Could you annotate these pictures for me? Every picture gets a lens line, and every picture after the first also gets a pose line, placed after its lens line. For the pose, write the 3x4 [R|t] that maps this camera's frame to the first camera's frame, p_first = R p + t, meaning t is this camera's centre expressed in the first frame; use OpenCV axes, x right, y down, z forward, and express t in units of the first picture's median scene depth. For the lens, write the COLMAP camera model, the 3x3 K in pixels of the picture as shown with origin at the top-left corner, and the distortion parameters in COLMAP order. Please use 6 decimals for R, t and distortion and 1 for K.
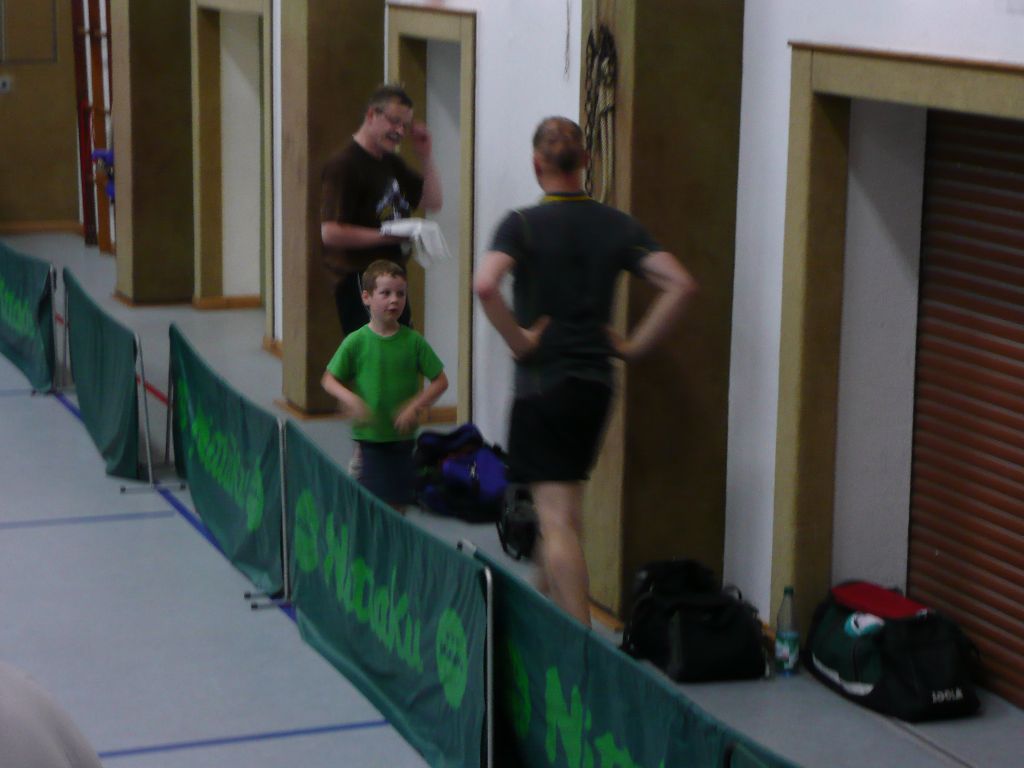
lens RADIAL K [[2482.9, 0, 493.8], [0, 2482.9, 378.7], [0, 0, 1]] dist [0.131467, 0.000000]
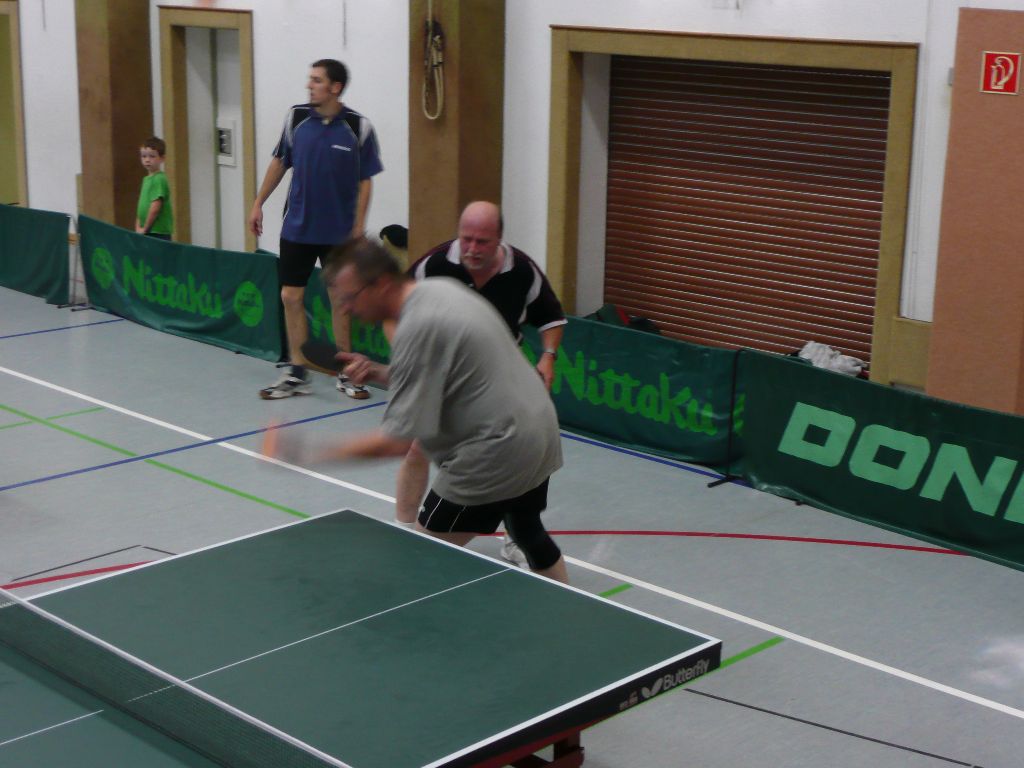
lens RADIAL K [[1709.1, 0, 522.5], [0, 1709.1, 384.0], [0, 0, 1]] dist [0.031697, 0.000000]
pose [[0.902191, -0.101548, 0.419213, -0.466980], [0.072273, 0.993741, 0.085179, 0.023615], [-0.425239, -0.046550, 0.903883, -0.177220]]
